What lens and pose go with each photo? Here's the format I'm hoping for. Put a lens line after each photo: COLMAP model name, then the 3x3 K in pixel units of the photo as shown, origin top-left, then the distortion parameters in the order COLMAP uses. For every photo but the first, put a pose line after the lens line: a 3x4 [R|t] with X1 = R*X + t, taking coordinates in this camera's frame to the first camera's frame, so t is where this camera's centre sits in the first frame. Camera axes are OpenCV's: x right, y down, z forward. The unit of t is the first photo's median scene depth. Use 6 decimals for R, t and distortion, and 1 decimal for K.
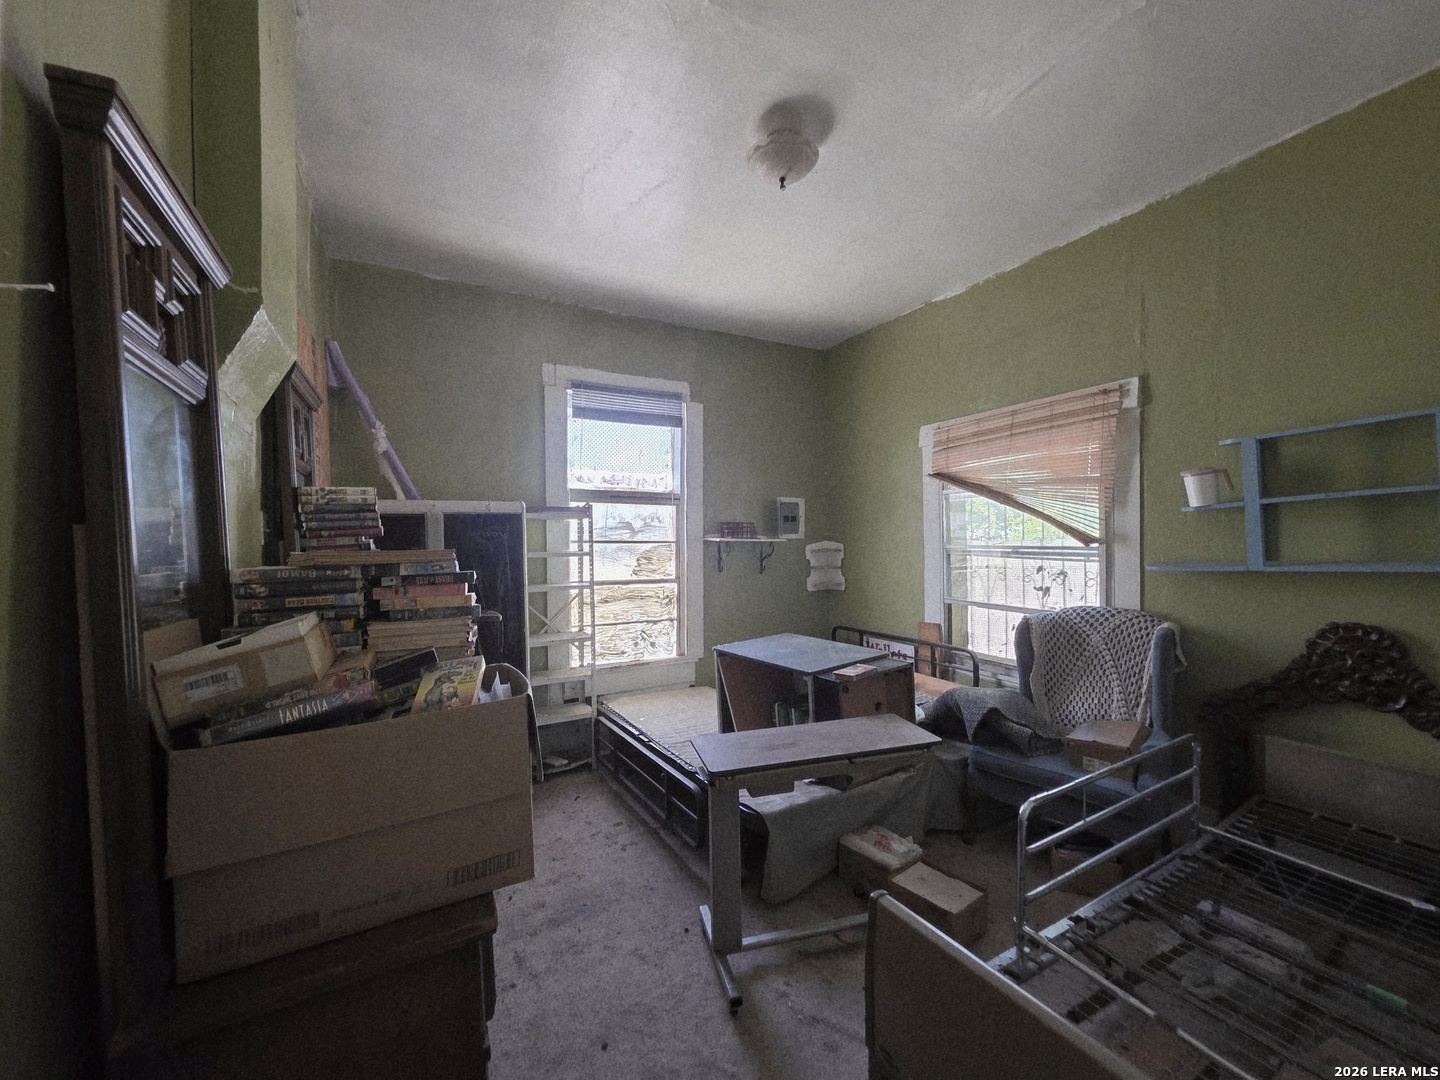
lens RADIAL K [[580.2, 0, 722.3], [0, 580.2, 539.4], [0, 0, 1]] dist [0.003895, -0.000251]
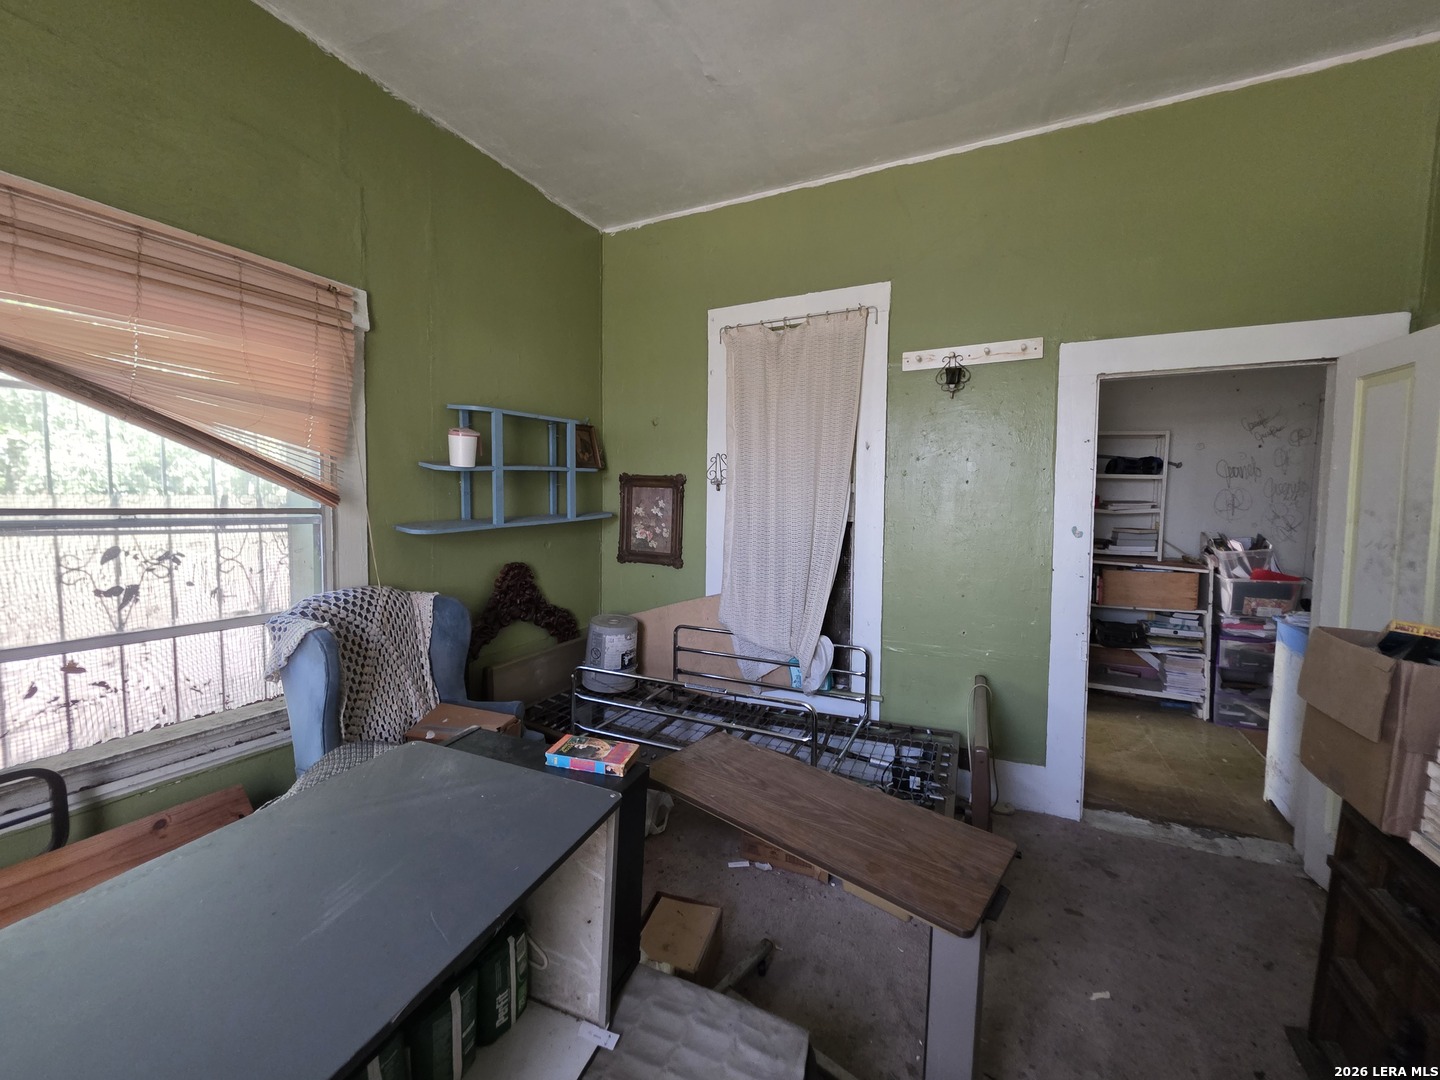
lens RADIAL K [[580.2, 0, 722.3], [0, 580.2, 539.4], [0, 0, 1]] dist [0.003895, -0.000251]
pose [[-0.590225, -0.051576, 0.805590, -0.213584], [-0.007299, 0.998257, 0.058564, 0.005655], [-0.807206, 0.028686, -0.589572, 1.035860]]
